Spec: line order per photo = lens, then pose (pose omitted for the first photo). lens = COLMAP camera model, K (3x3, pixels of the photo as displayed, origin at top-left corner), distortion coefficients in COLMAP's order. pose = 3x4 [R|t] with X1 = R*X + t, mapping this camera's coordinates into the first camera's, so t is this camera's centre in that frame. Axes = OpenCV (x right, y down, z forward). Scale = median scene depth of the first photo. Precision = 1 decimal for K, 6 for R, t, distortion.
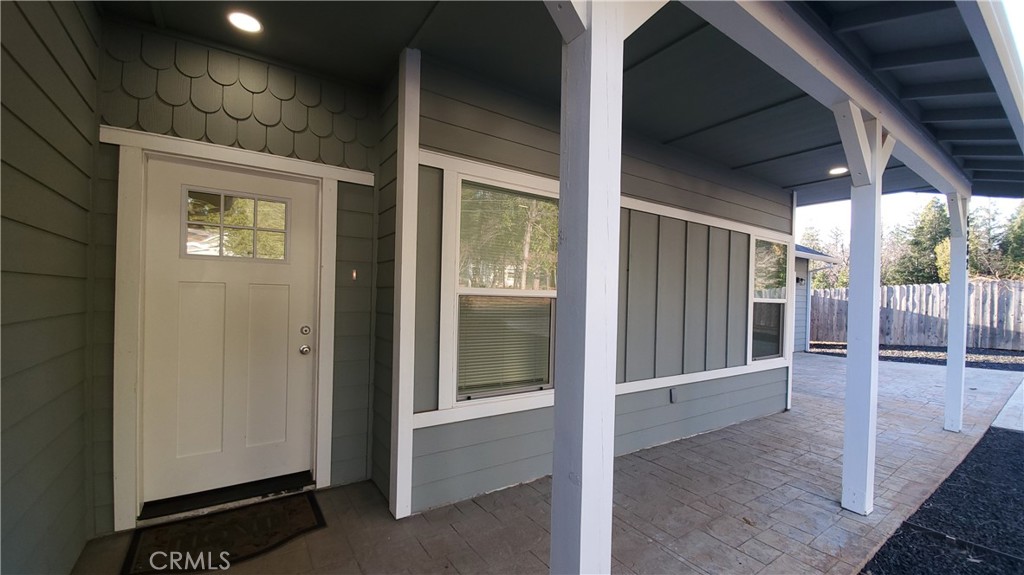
lens RADIAL K [[403.7, 0, 510.8], [0, 403.7, 293.5], [0, 0, 1]] dist [0.003256, -0.011657]
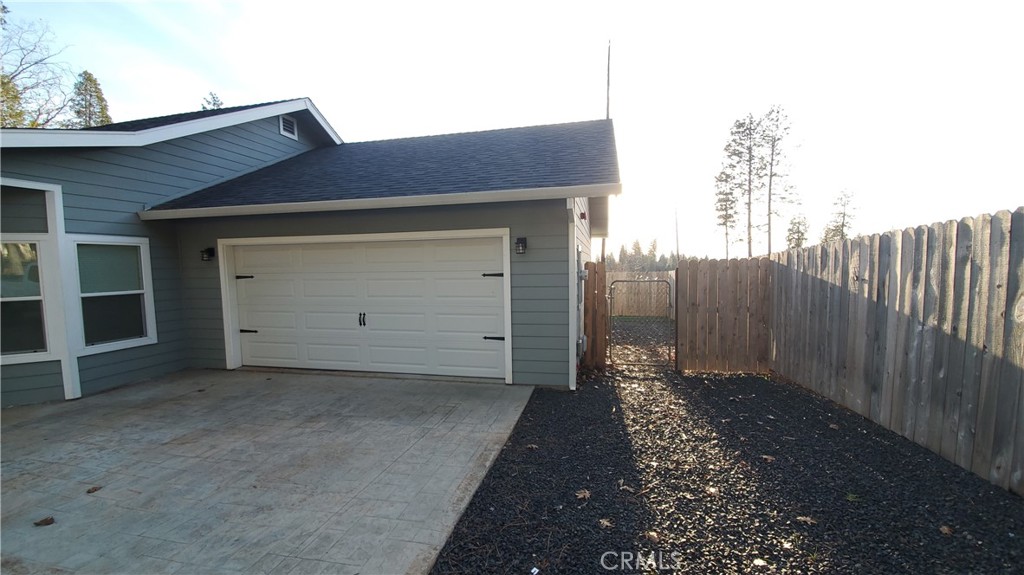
lens RADIAL K [[403.7, 0, 511.7], [0, 403.7, 293.7], [0, 0, 1]] dist [0.003256, -0.011657]
pose [[0.687227, 0.018347, -0.726211, 2.555638], [0.038002, 0.997404, 0.061160, -0.005678], [0.725448, -0.069628, 0.684746, 1.544697]]
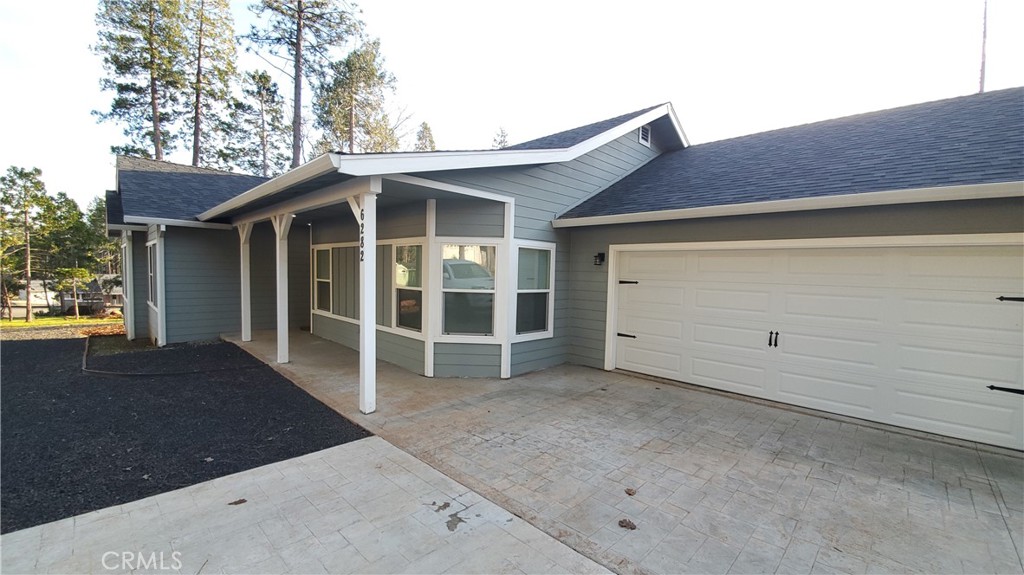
lens RADIAL K [[403.7, 0, 516.4], [0, 403.7, 295.2], [0, 0, 1]] dist [0.003256, -0.011657]
pose [[0.209946, 0.038173, -0.976967, 2.196266], [-0.014212, 0.999251, 0.035990, -0.013902], [0.977610, 0.006329, 0.210331, 1.127926]]
